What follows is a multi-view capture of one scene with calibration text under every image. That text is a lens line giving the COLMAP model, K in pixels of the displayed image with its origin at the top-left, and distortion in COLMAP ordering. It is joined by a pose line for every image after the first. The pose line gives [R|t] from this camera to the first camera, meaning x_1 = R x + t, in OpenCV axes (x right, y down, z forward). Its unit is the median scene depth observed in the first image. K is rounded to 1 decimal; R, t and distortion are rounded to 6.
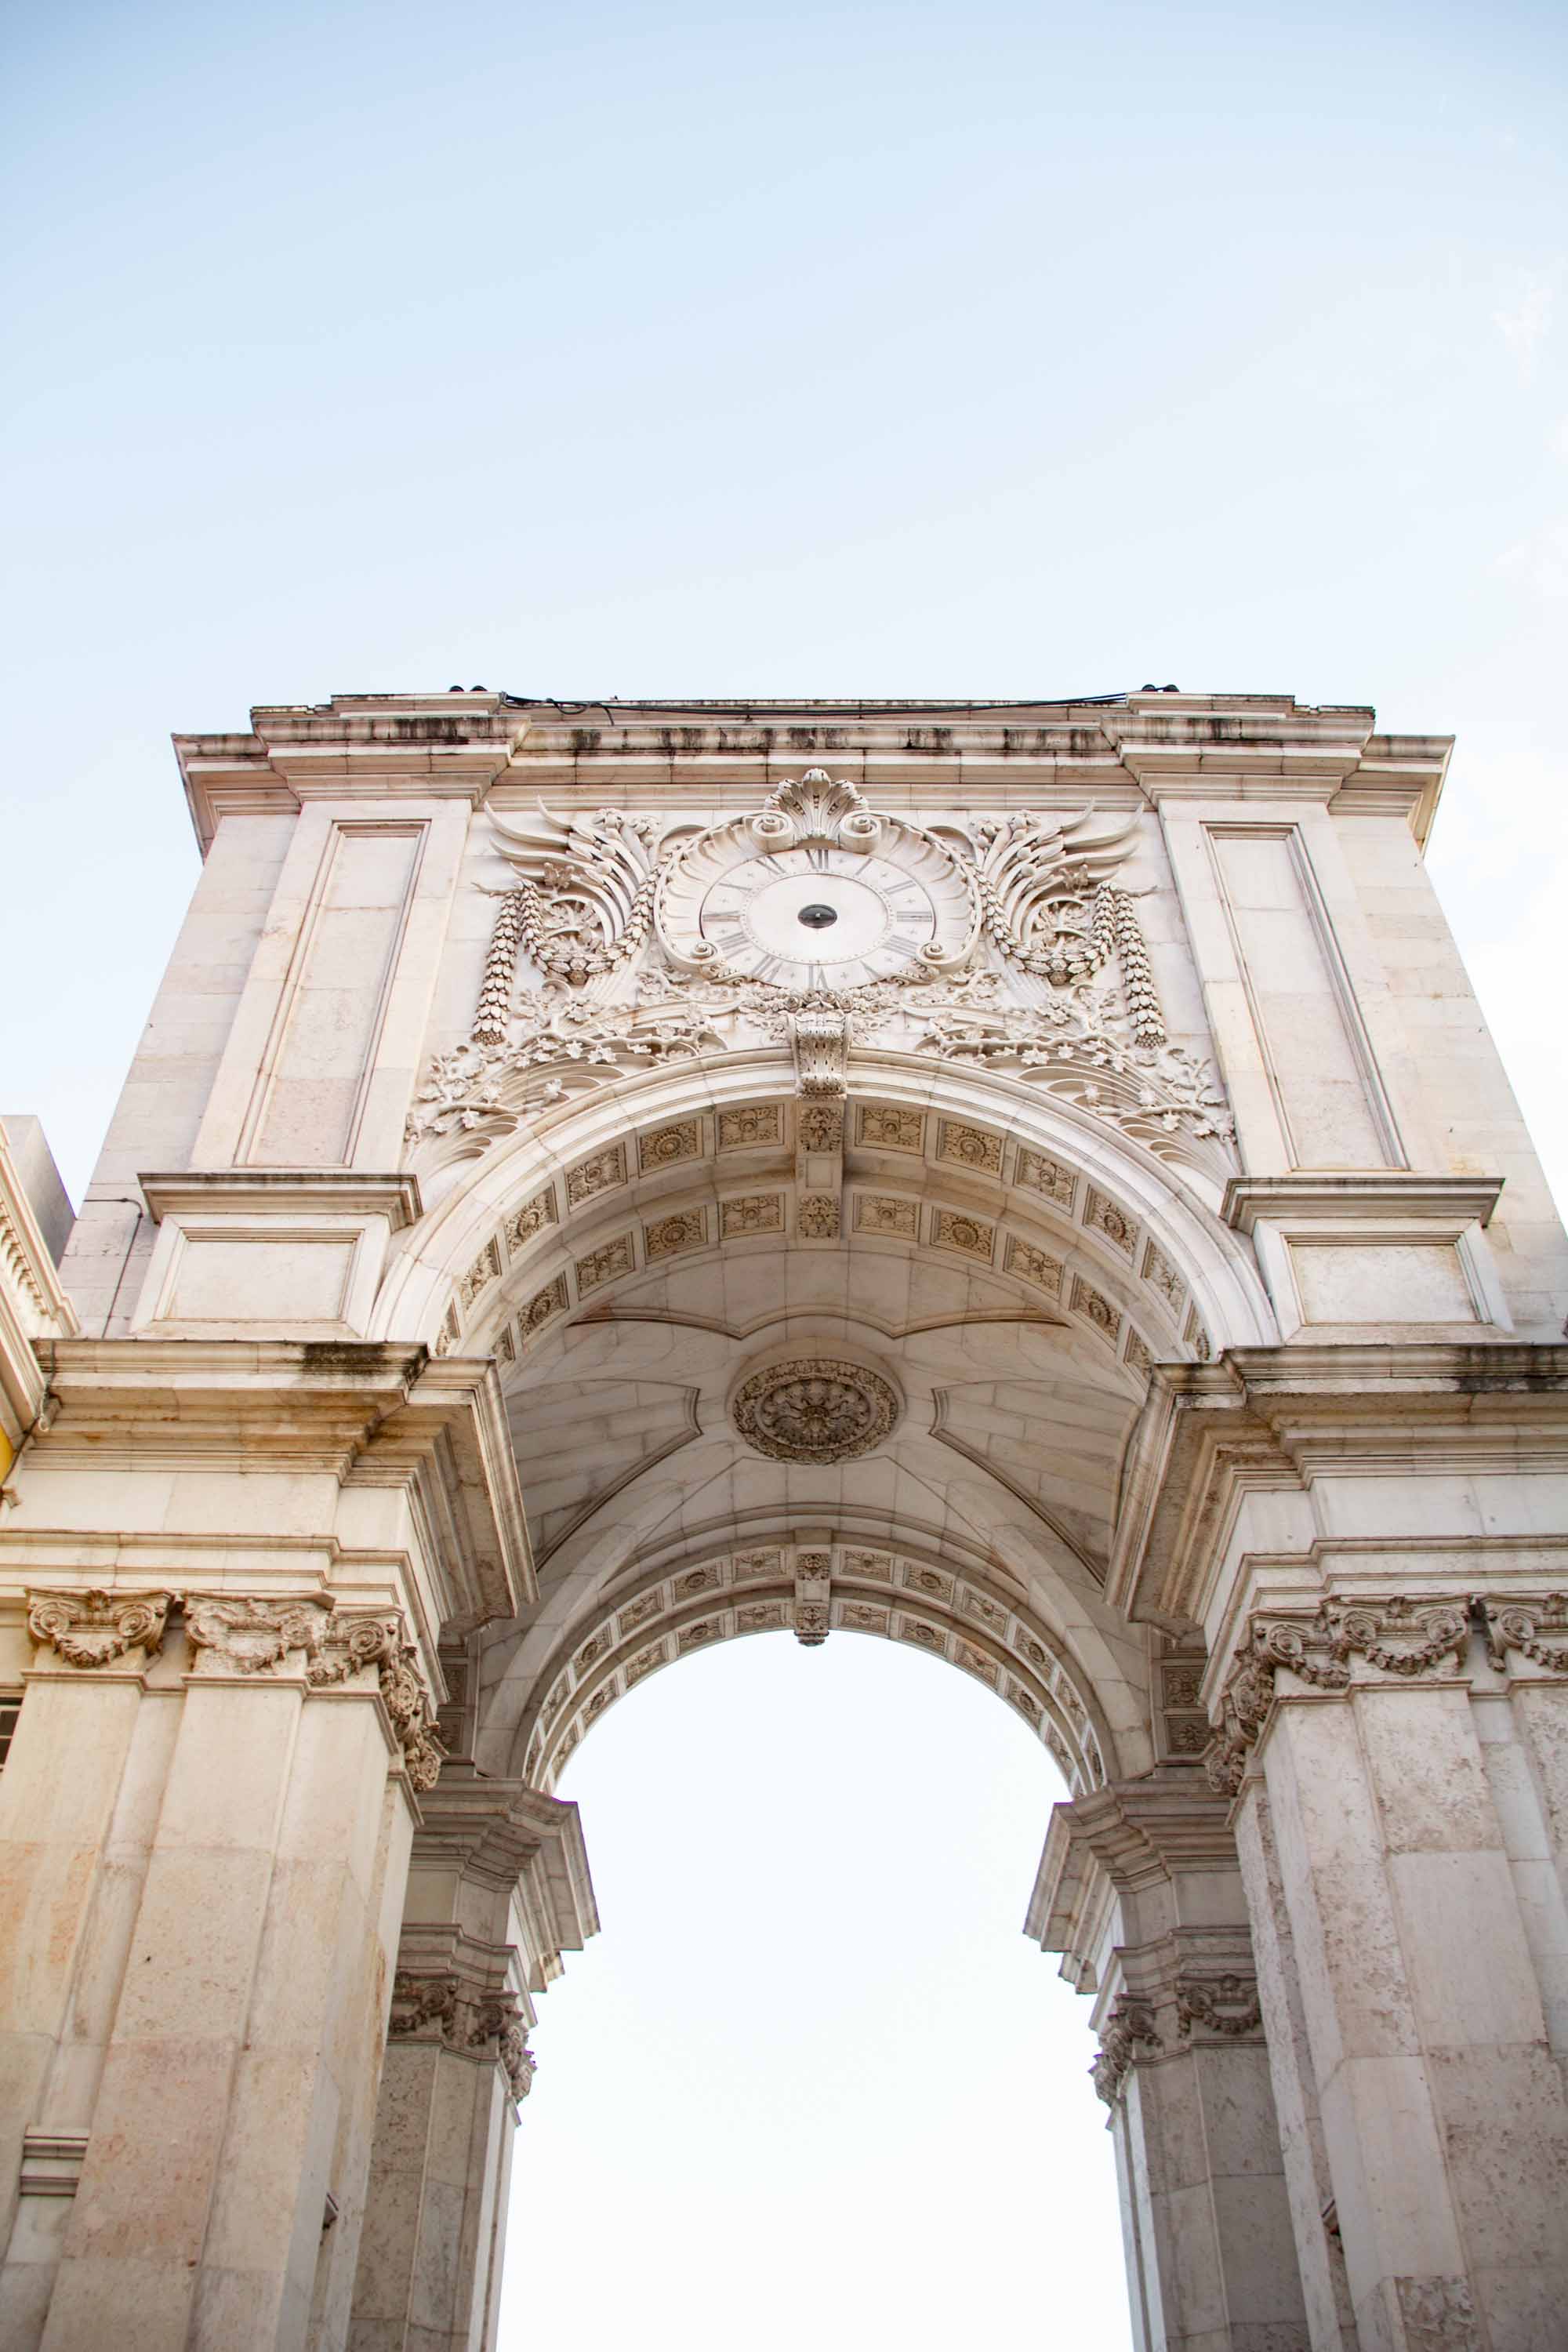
lens RADIAL K [[1925.9, 0, 784.0], [0, 1925.9, 1176.0], [0, 0, 1]] dist [-0.168404, -0.000337]
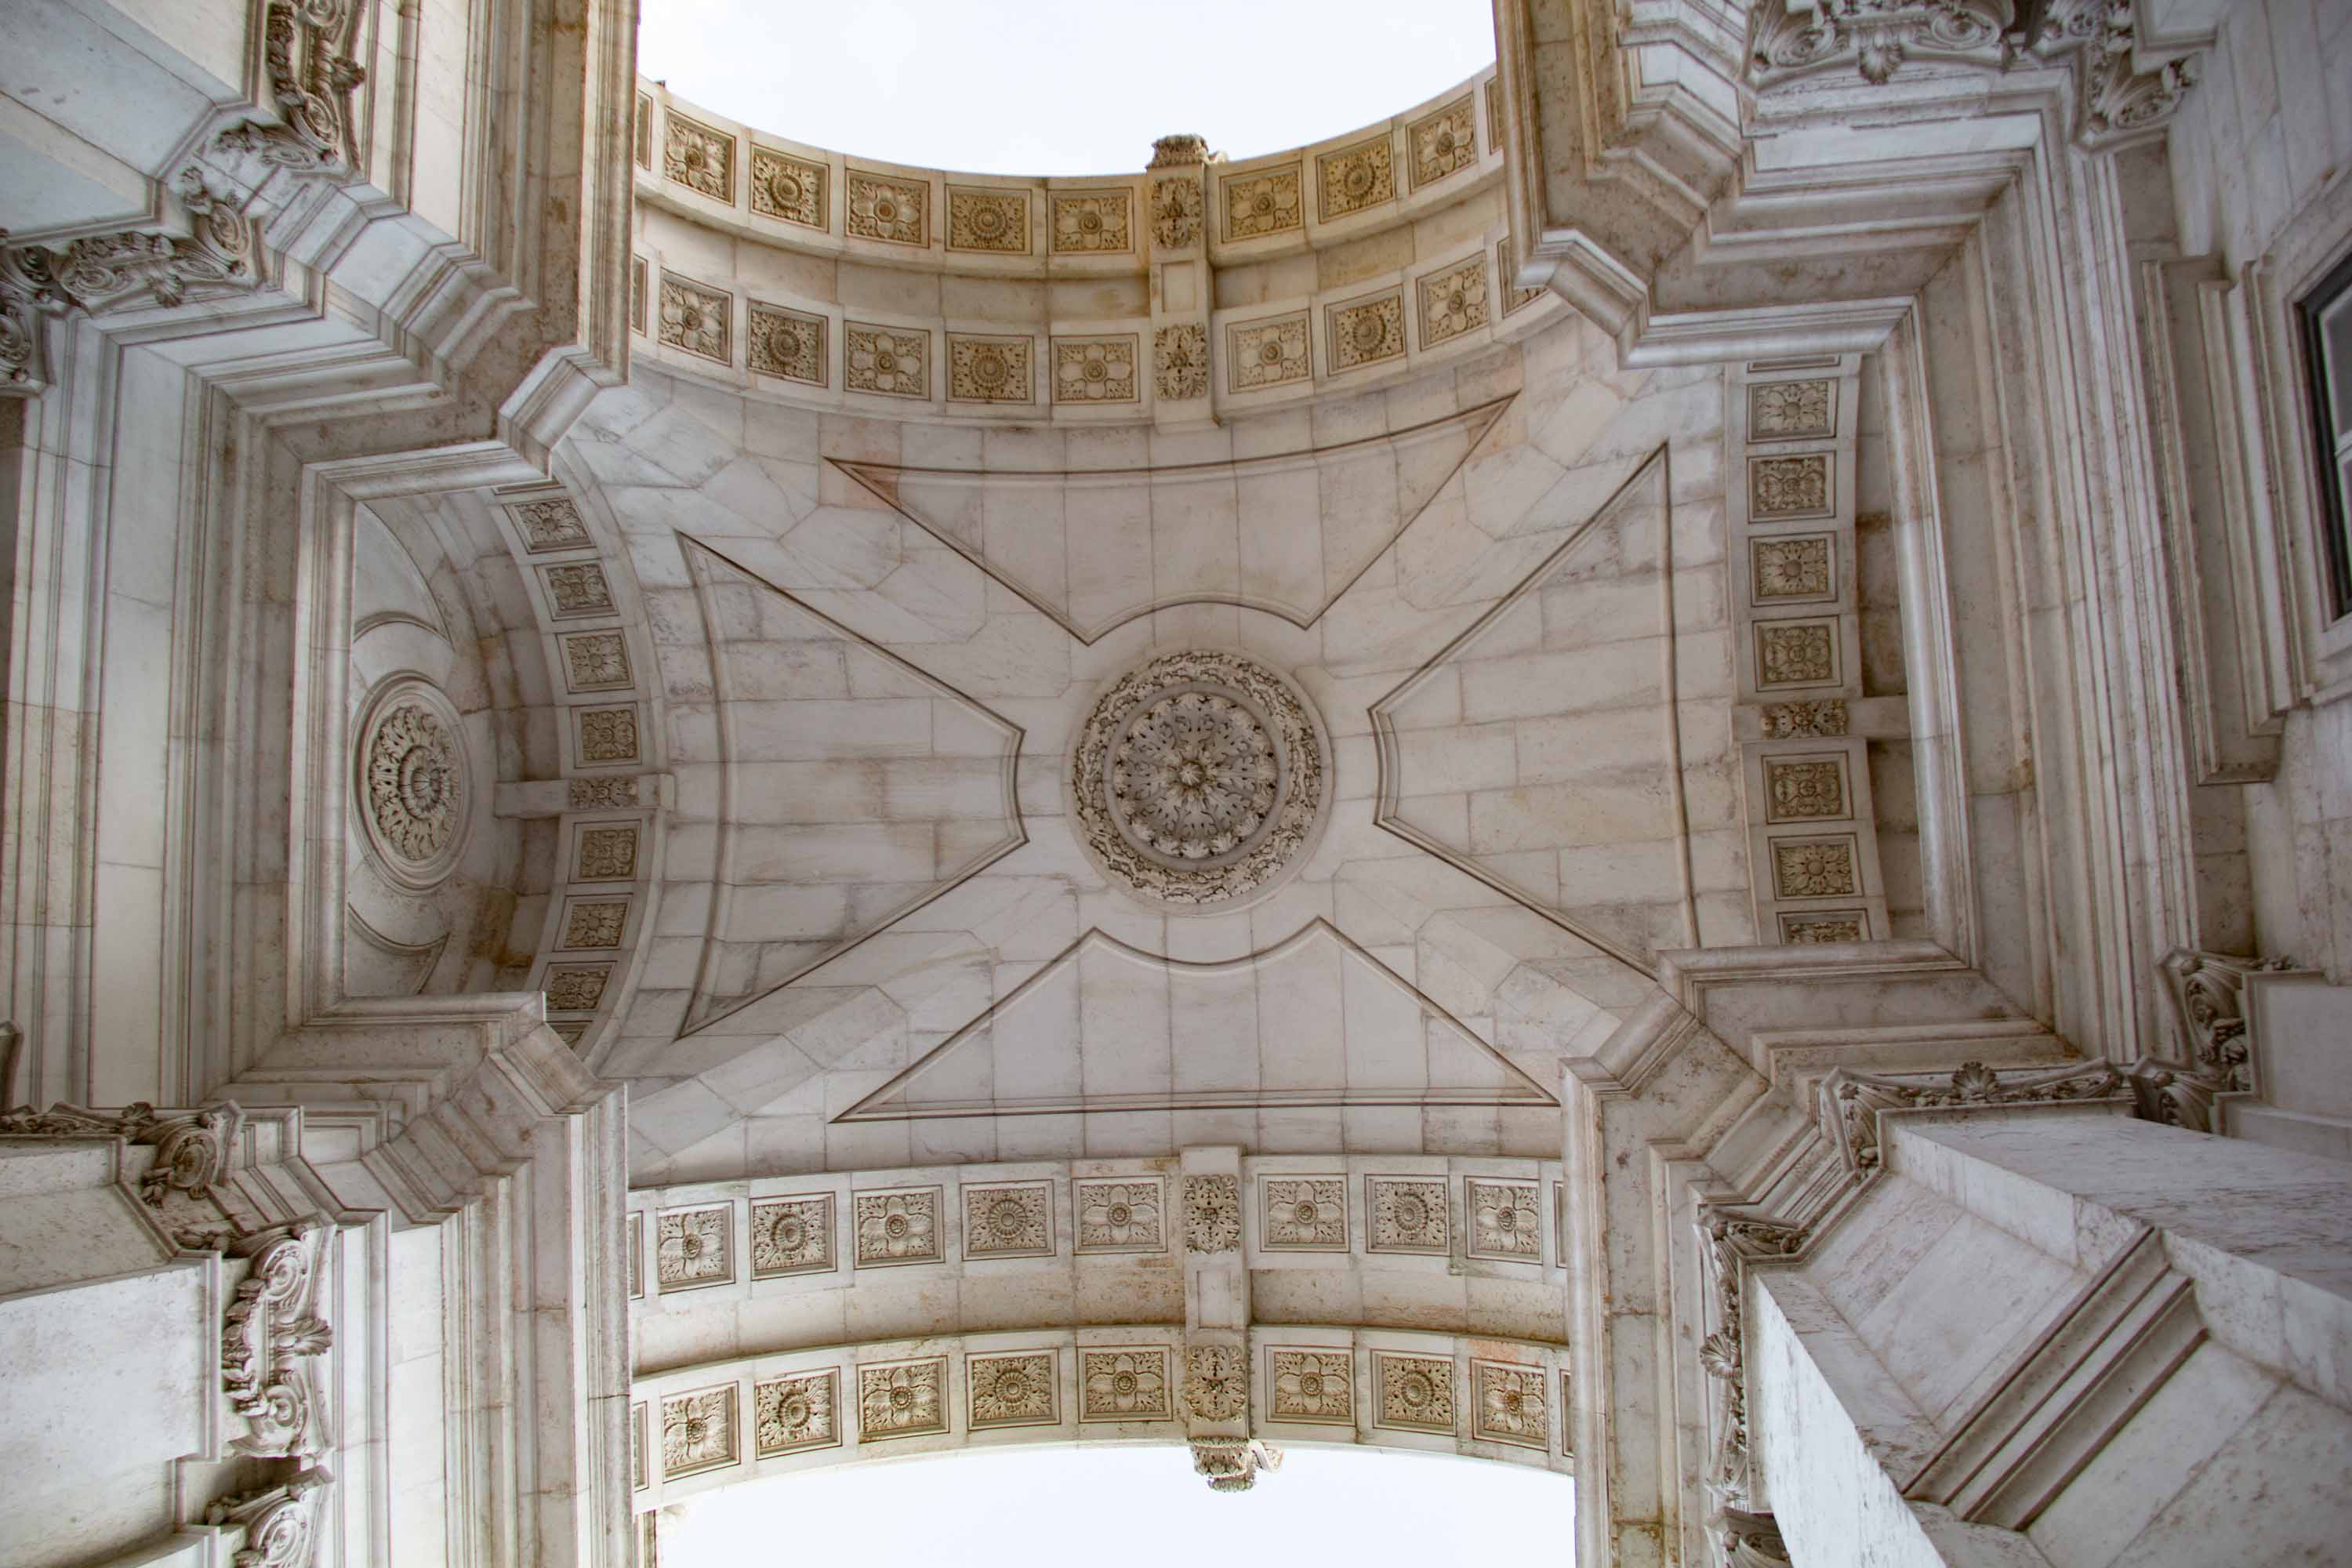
lens RADIAL K [[1925.9, 0, 1176.0], [0, 1925.9, 784.0], [0, 0, 1]] dist [-0.168404, -0.000337]
pose [[0.978596, -0.054786, -0.198364, 0.139267], [-0.122125, 0.621223, -0.774059, 0.629901], [0.165636, 0.781716, 0.601236, 0.608821]]
